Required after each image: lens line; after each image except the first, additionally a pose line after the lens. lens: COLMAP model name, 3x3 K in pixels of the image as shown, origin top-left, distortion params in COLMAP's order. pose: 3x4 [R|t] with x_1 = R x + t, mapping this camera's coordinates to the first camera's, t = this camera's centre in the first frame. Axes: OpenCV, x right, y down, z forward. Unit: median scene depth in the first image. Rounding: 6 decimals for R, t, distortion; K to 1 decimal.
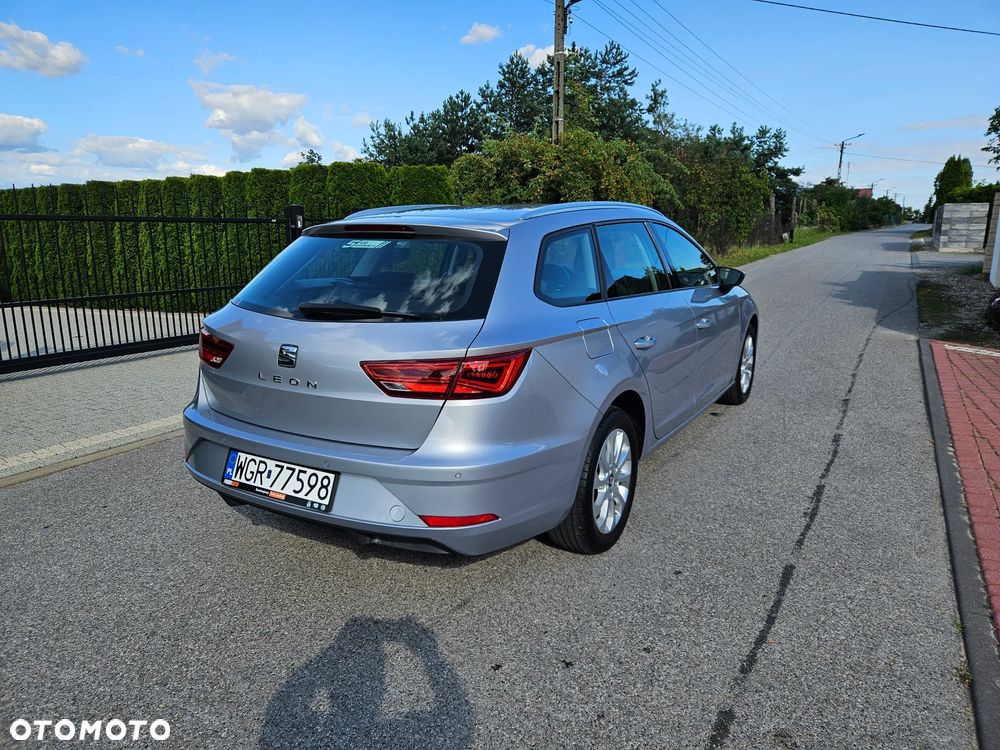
lens RADIAL K [[667.4, 0, 504.9], [0, 667.4, 374.6], [0, 0, 1]] dist [0.070109, -0.056123]
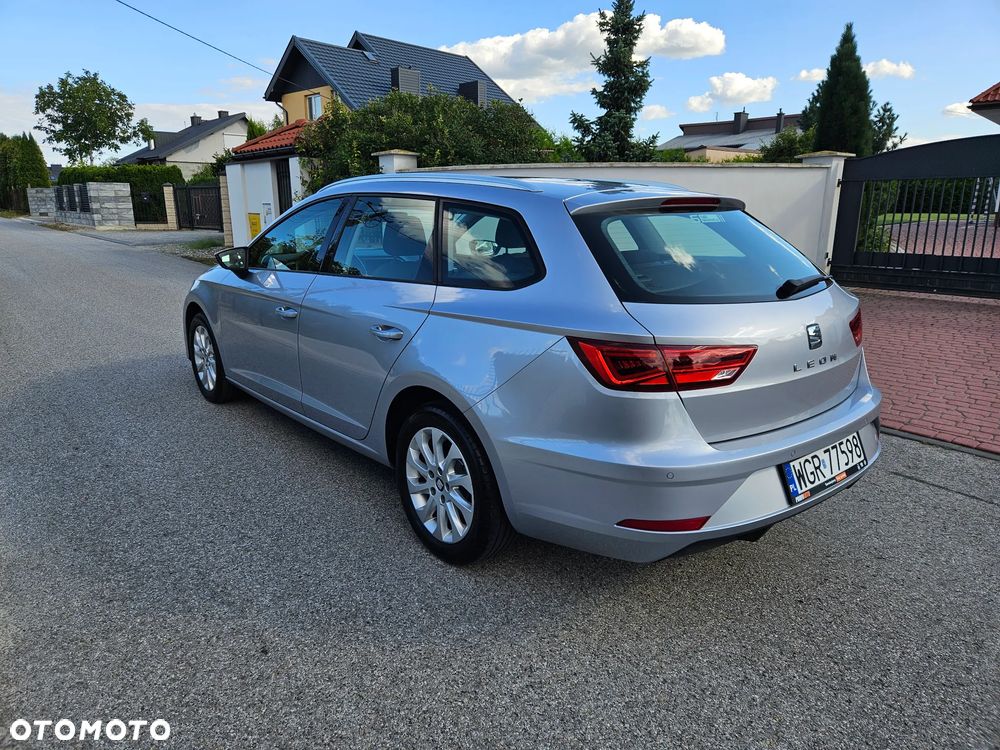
lens RADIAL K [[667.4, 0, 489.8], [0, 667.4, 372.0], [0, 0, 1]] dist [0.070109, -0.056123]
pose [[0.341967, -0.225624, 0.912224, -1.162166], [0.202083, 0.965693, 0.163094, -0.194681], [-0.917726, 0.128573, 0.375829, 0.913099]]
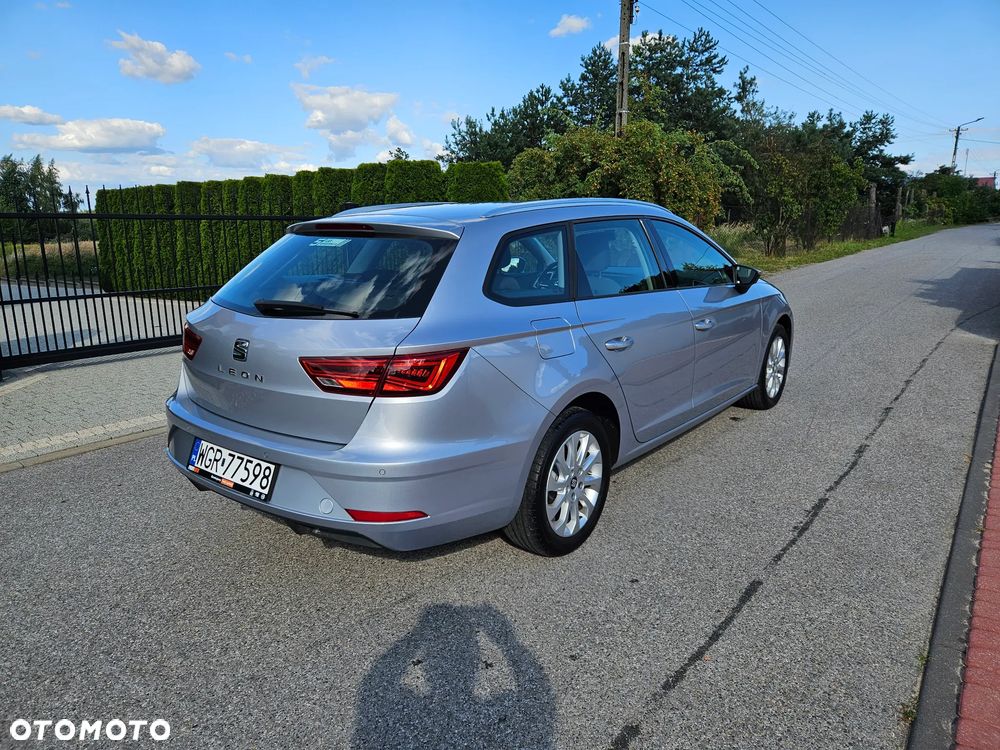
lens RADIAL K [[667.4, 0, 498.2], [0, 667.4, 375.7], [0, 0, 1]] dist [0.070109, -0.056123]
pose [[0.991056, 0.025851, -0.130917, 0.179888], [-0.024687, 0.999640, 0.010504, -0.007417], [0.131142, -0.007178, 0.991338, 0.013620]]
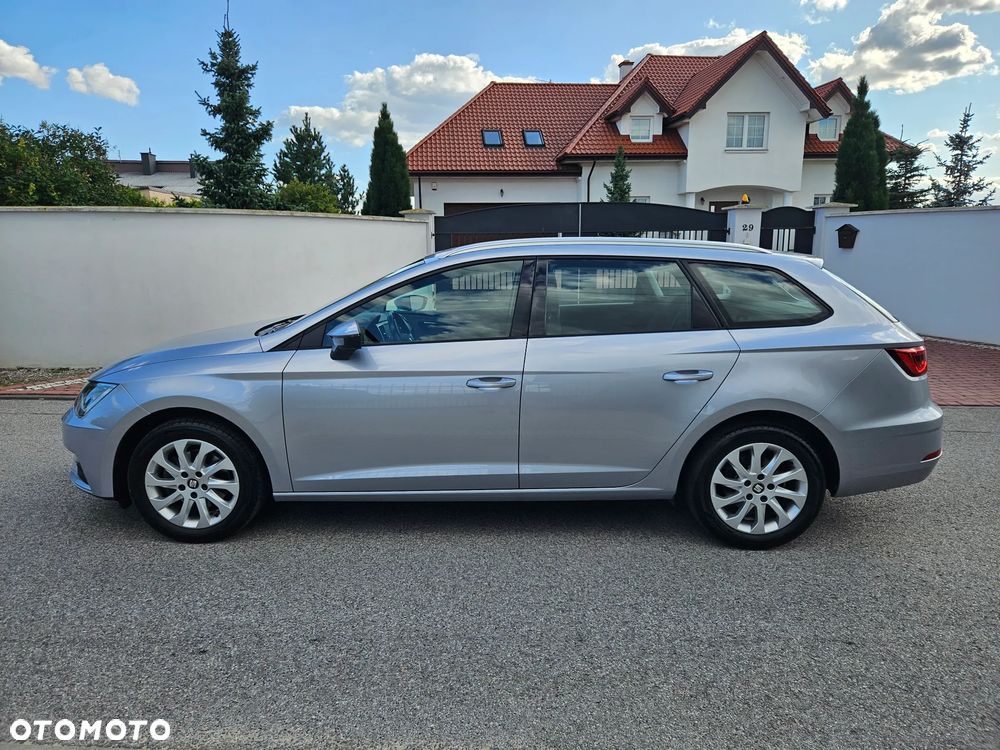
lens RADIAL K [[667.4, 0, 494.1], [0, 667.4, 374.2], [0, 0, 1]] dist [0.070109, -0.056123]
pose [[-0.484913, -0.161982, 0.859431, -1.115508], [0.195936, 0.937597, 0.287266, -0.511298], [-0.852331, 0.307693, -0.422915, 2.165437]]
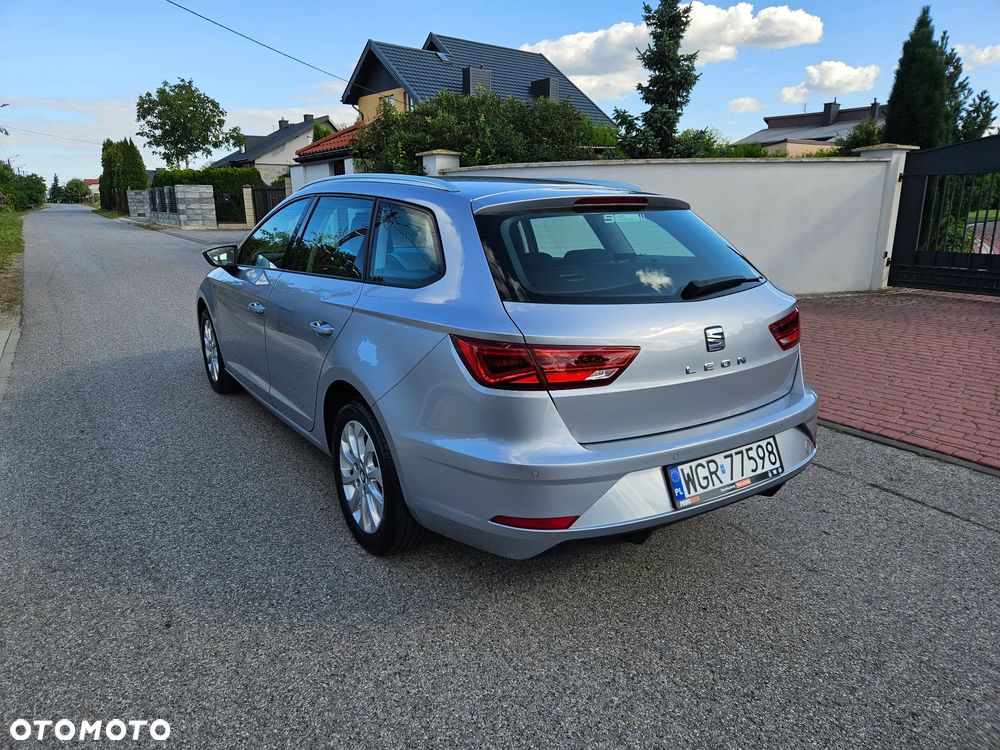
lens RADIAL K [[667.4, 0, 490.8], [0, 667.4, 374.7], [0, 0, 1]] dist [0.070109, -0.056123]
pose [[0.446836, -0.222088, 0.866611, -1.090027], [0.197692, 0.969261, 0.146461, -0.151278], [-0.872500, 0.105878, 0.477005, 0.711985]]
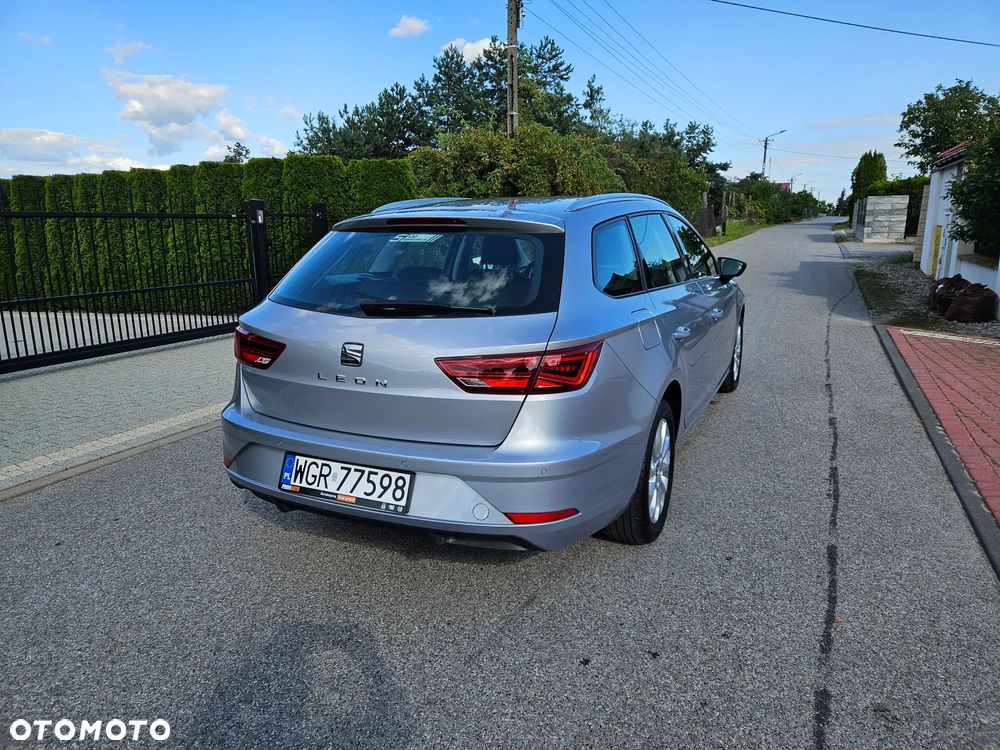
lens RADIAL K [[667.4, 0, 500.8], [0, 667.4, 372.1], [0, 0, 1]] dist [0.070109, -0.056123]
pose [[0.995788, -0.027018, 0.087612, -0.166351], [0.026663, 0.999631, 0.005216, -0.001477], [-0.087720, -0.002858, 0.996141, 0.016611]]
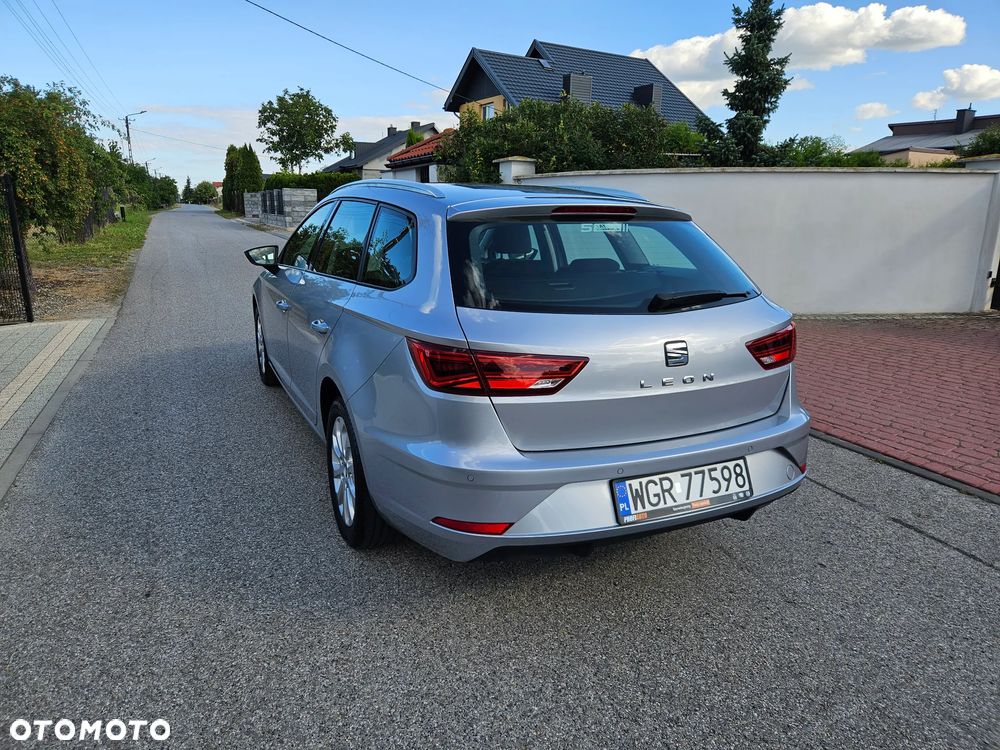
lens RADIAL K [[667.4, 0, 496.1], [0, 667.4, 380.0], [0, 0, 1]] dist [0.070109, -0.056123]
pose [[0.567485, -0.193739, 0.800266, -1.016511], [0.163756, 0.979064, 0.120902, -0.121561], [-0.806935, 0.062439, 0.587331, 0.571419]]
